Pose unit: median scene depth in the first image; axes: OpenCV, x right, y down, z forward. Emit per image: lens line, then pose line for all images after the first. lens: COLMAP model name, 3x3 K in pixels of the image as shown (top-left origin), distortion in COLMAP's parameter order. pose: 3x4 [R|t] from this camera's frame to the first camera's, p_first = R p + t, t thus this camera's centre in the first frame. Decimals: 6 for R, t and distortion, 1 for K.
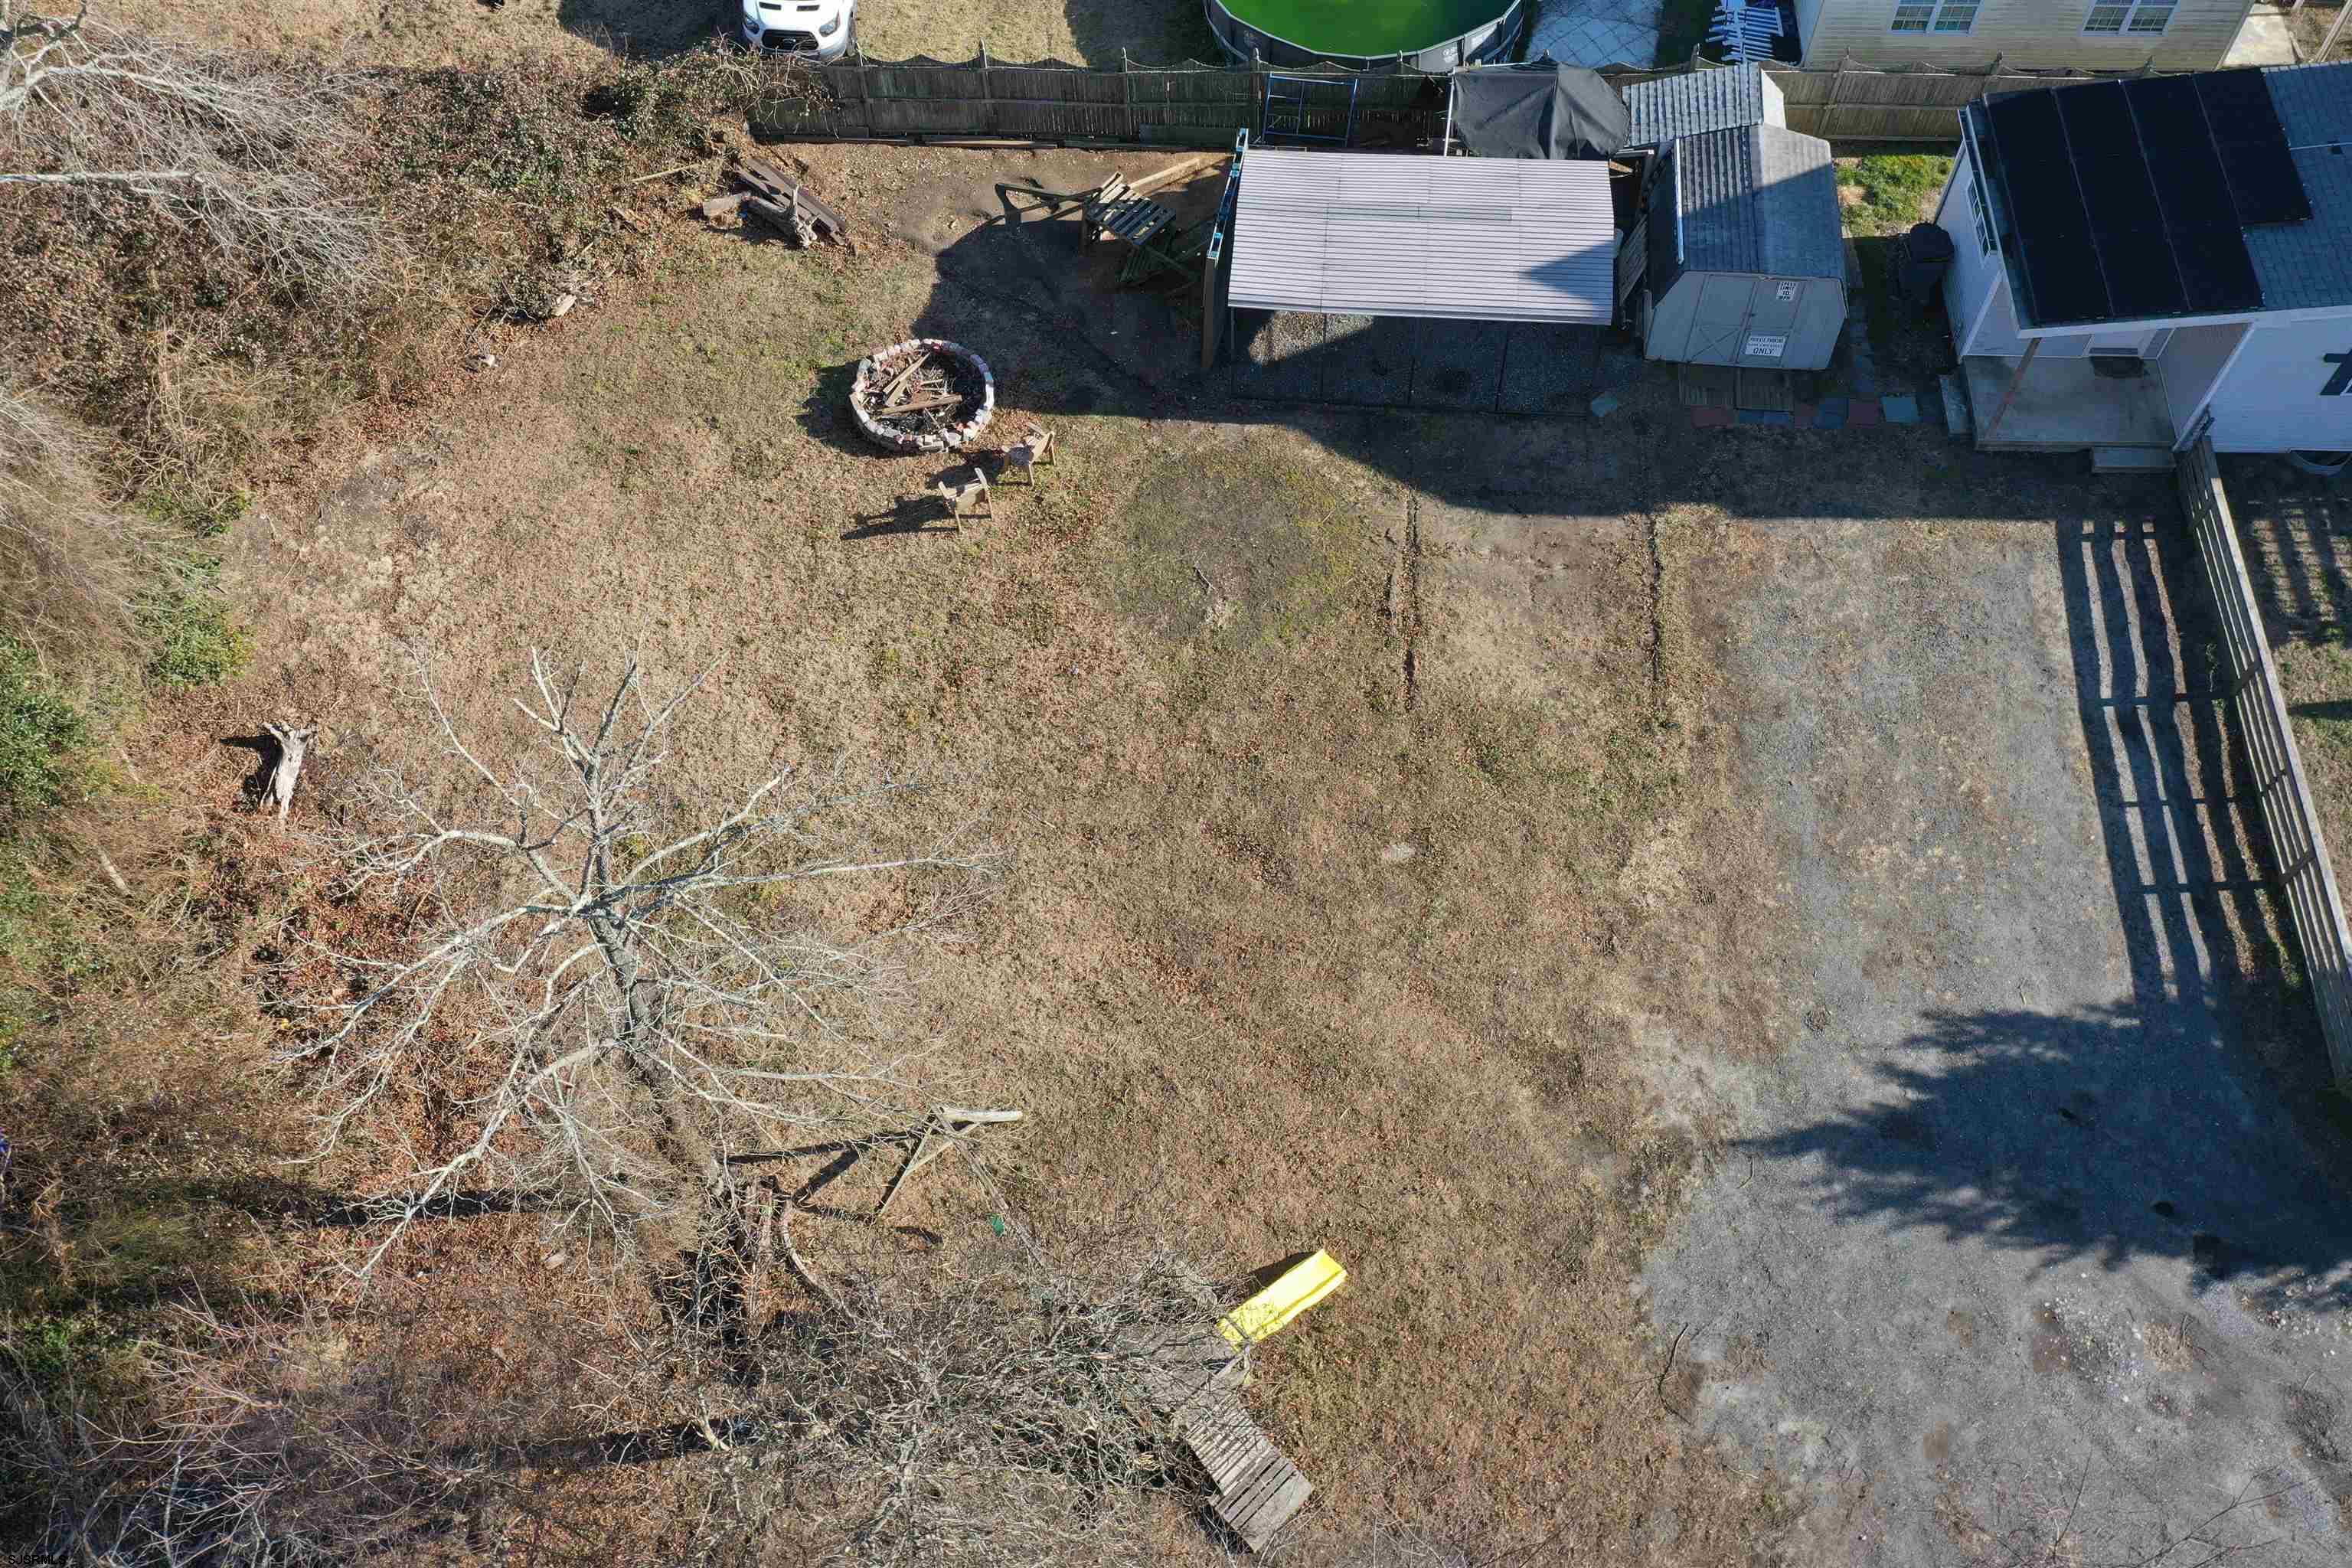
lens RADIAL K [[1882.3, 0, 1176.0], [0, 1882.3, 784.0], [0, 0, 1]] dist [0.010190, -0.000578]
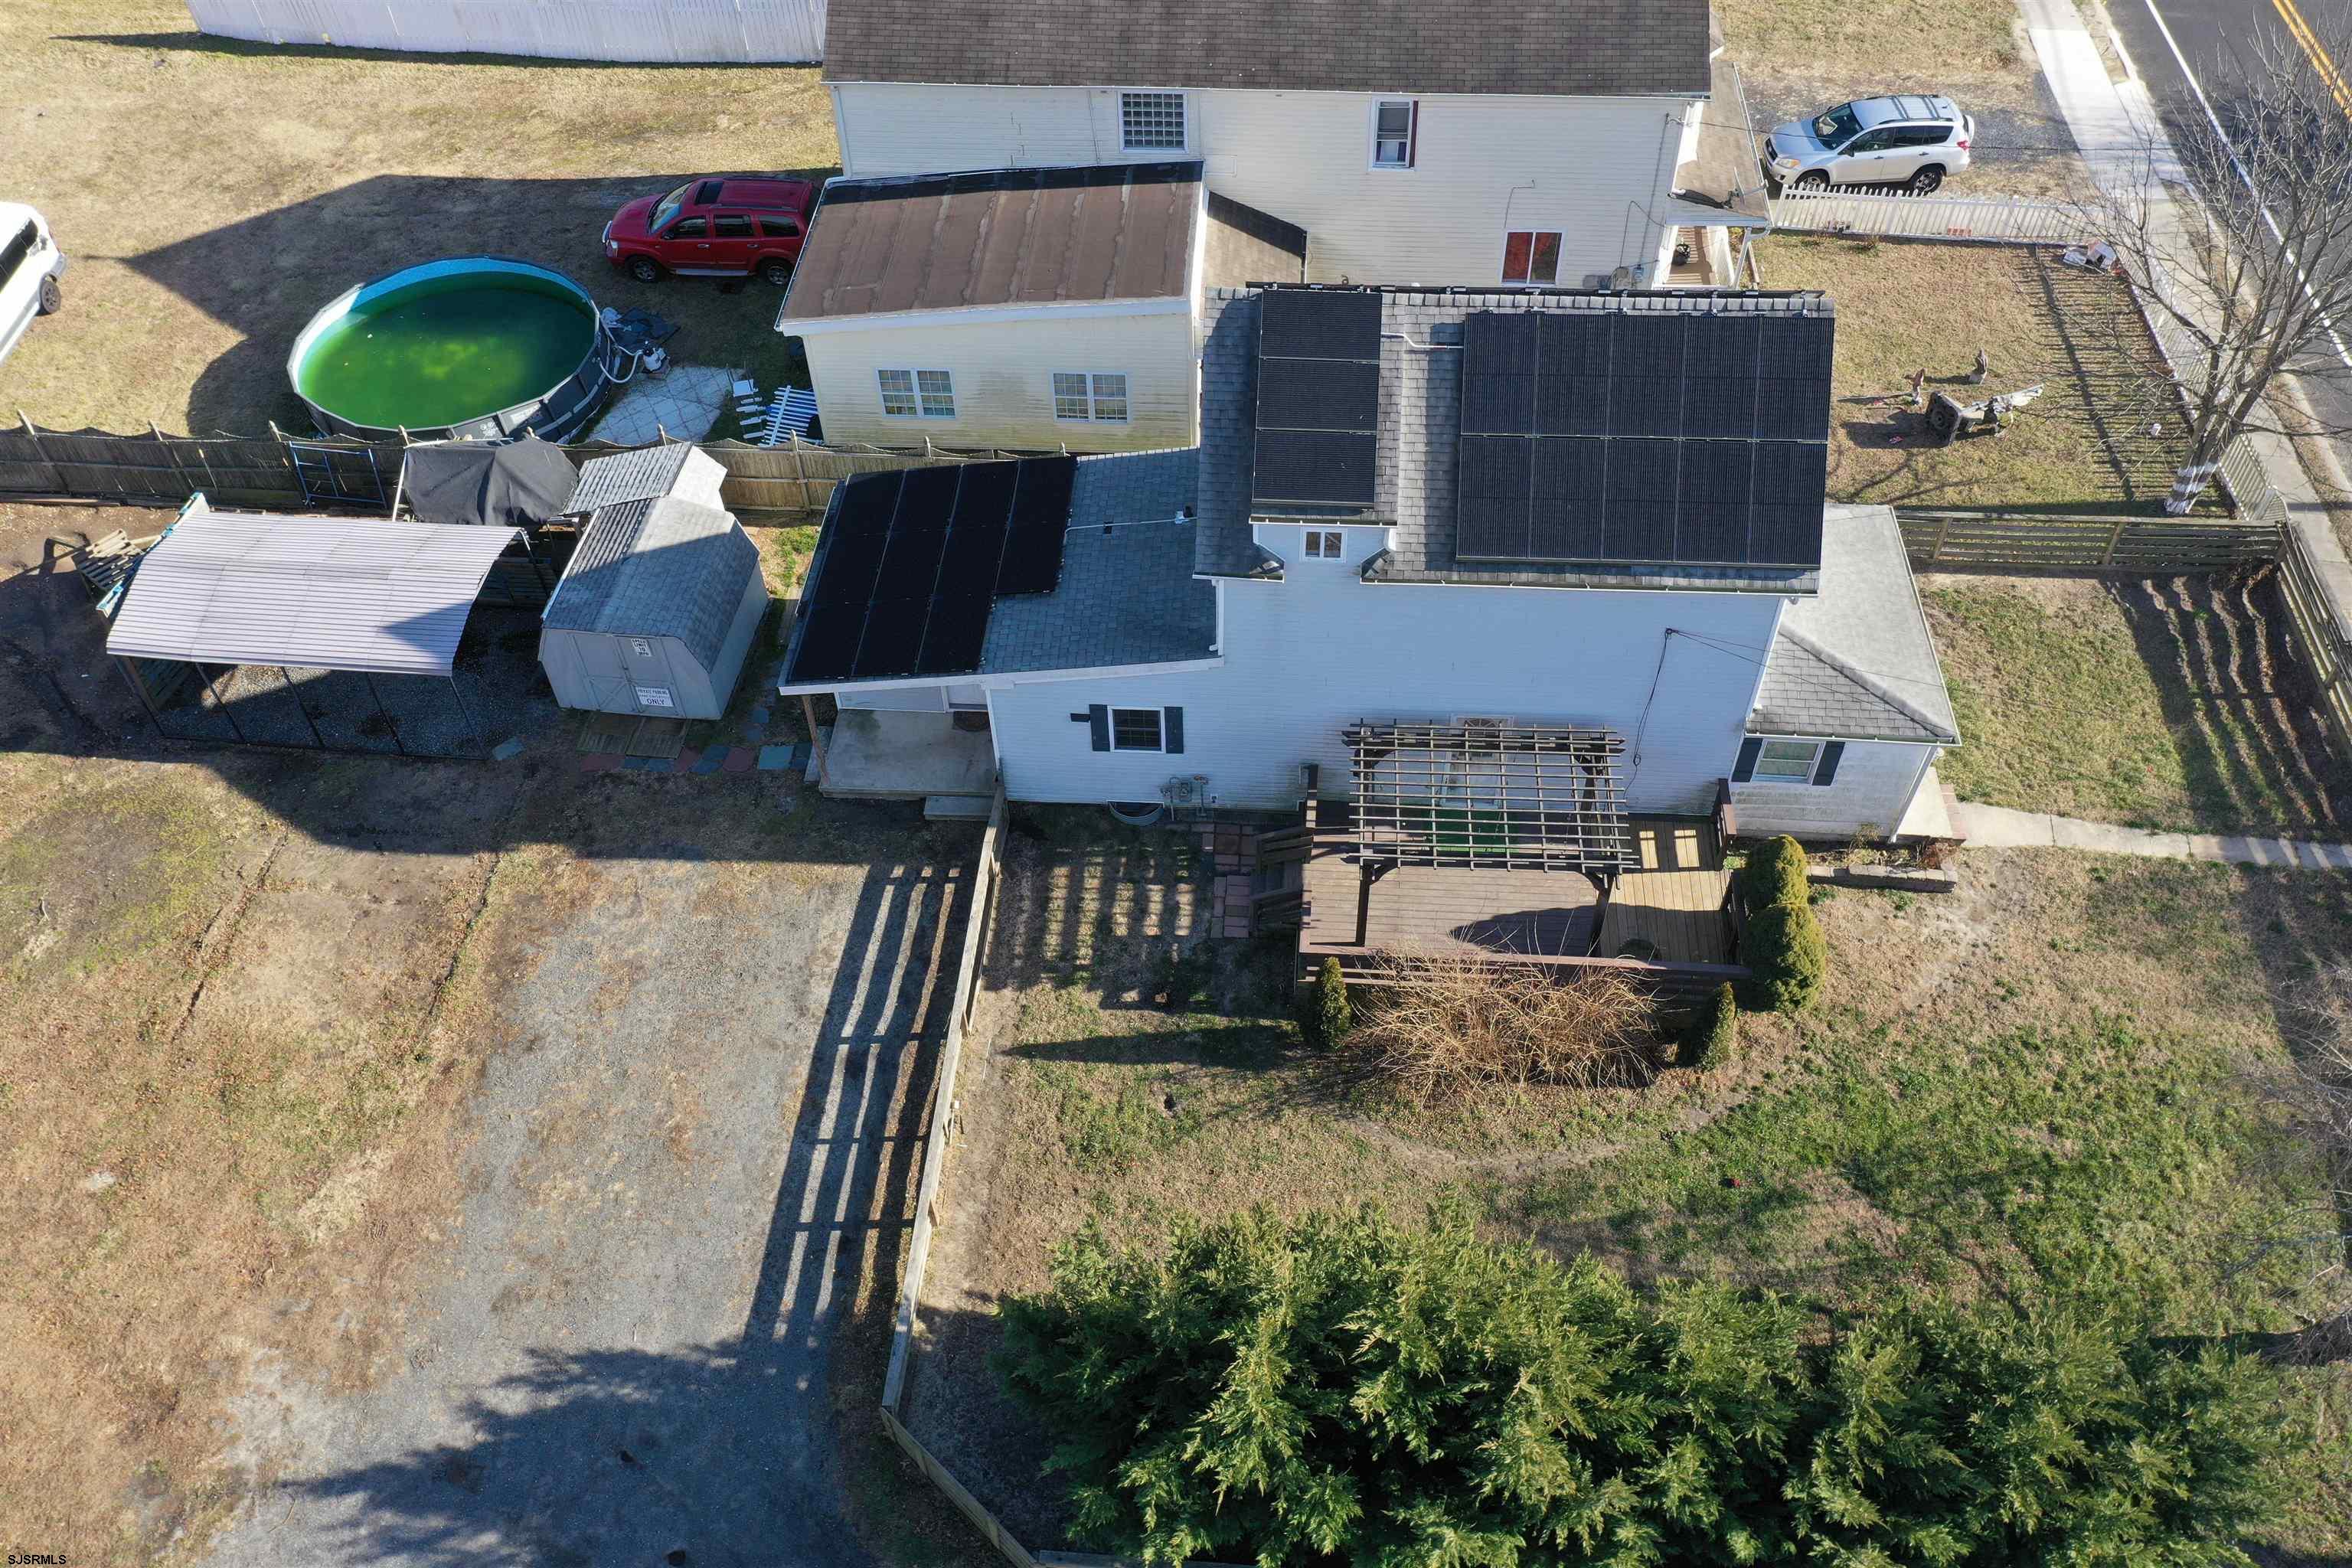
lens RADIAL K [[1882.3, 0, 1176.0], [0, 1882.3, 784.0], [0, 0, 1]] dist [0.010190, -0.000578]
pose [[0.999916, 0.012927, 0.000753, 0.639699], [-0.012609, 0.985270, -0.170540, -0.007820], [-0.002946, 0.170517, 0.985350, -0.037663]]
